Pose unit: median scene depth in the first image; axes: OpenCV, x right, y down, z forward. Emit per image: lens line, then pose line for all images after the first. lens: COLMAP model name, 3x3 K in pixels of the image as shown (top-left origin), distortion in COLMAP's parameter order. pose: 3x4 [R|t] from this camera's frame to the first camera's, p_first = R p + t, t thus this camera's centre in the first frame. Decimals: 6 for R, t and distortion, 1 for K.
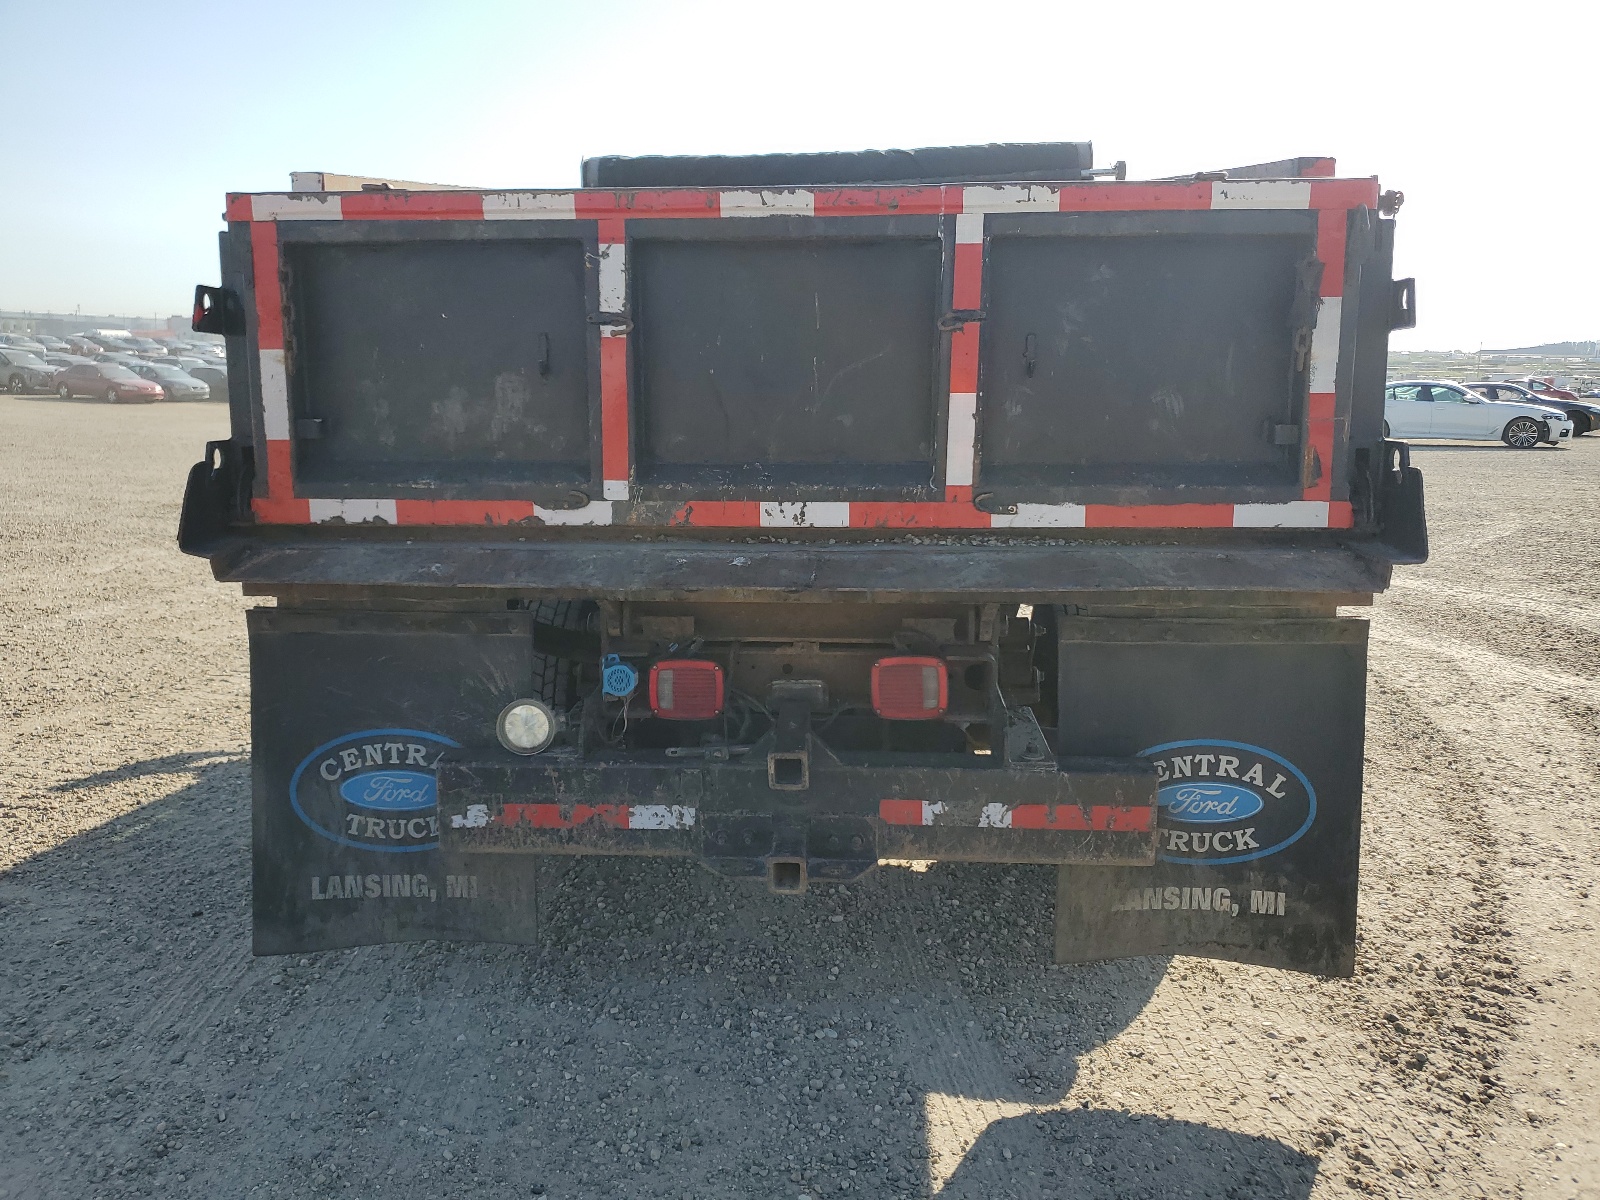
lens RADIAL K [[1276.6, 0, 807.1], [0, 1276.6, 597.3], [0, 0, 1]] dist [0.061829, -0.156707]
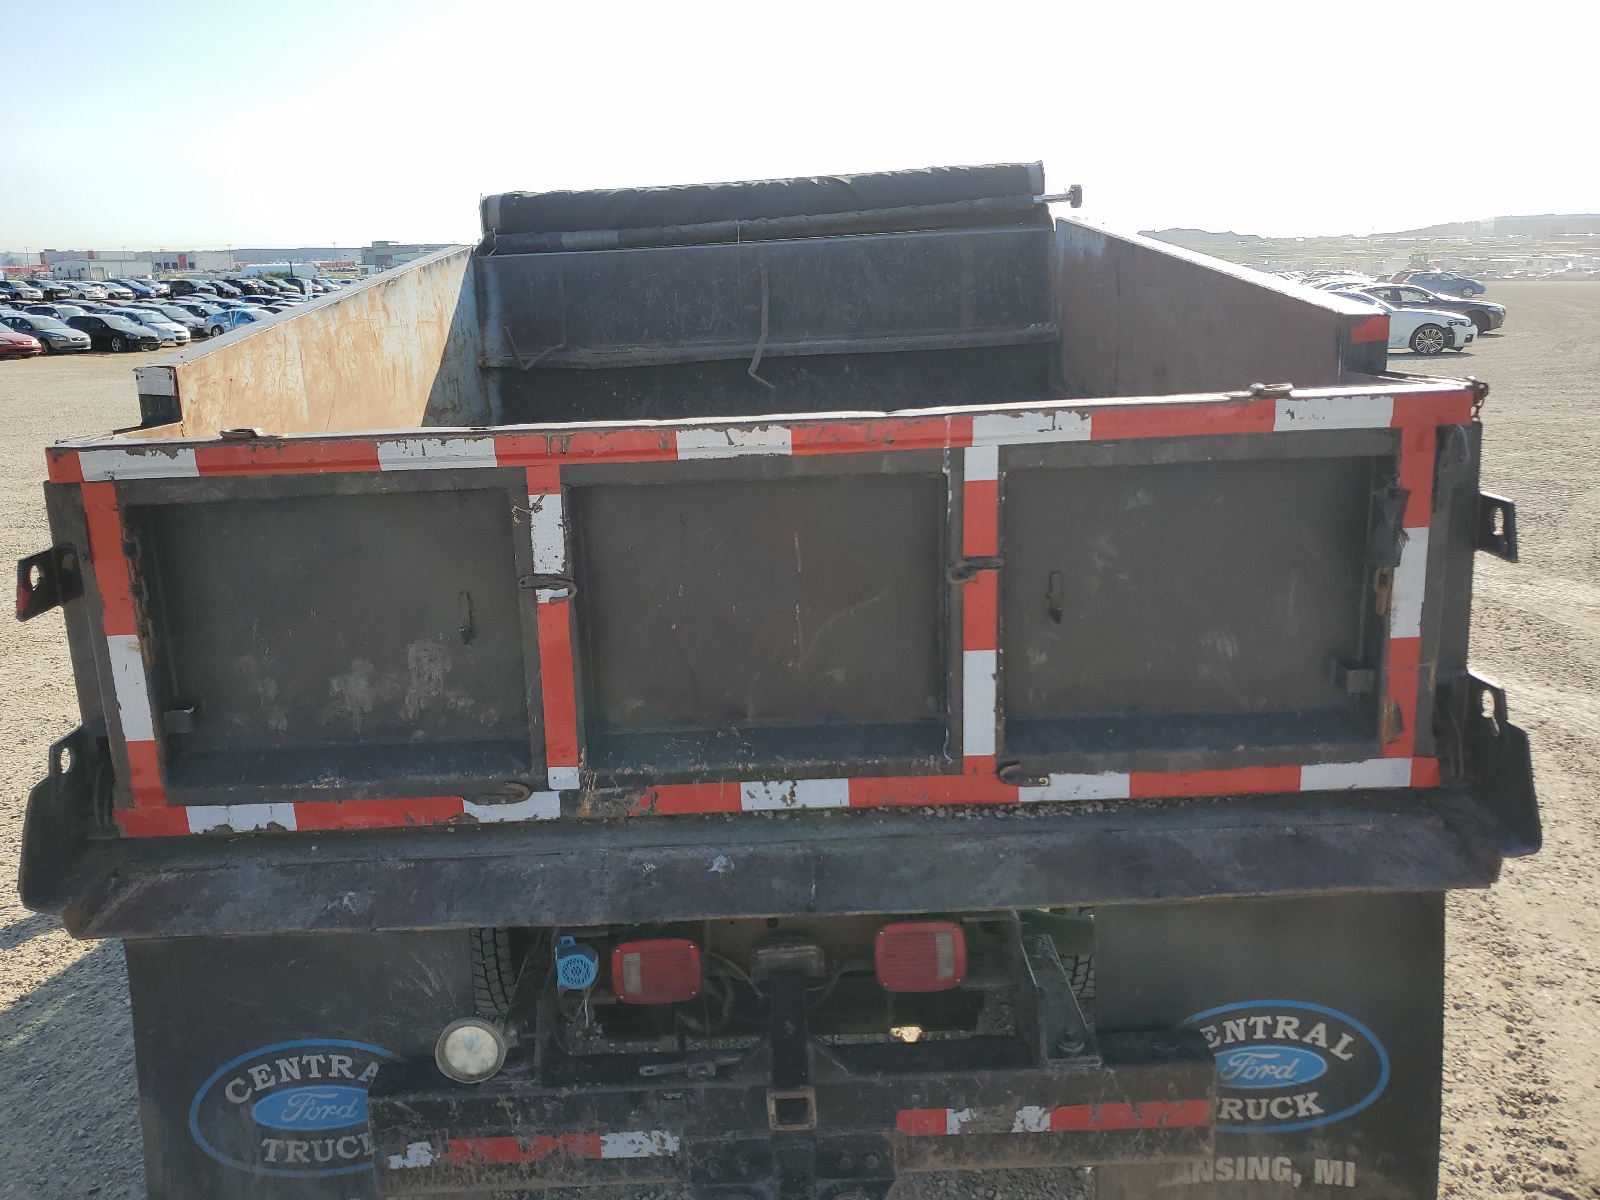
lens RADIAL K [[1280.4, 0, 800.0], [0, 1280.4, 600.0], [0, 0, 1]] dist [0.005341, 0.003909]
pose [[0.997151, -0.051461, 0.055154, -0.037119], [0.047961, 0.996860, 0.063011, -0.239058], [-0.058224, -0.060186, 0.996488, 0.174267]]
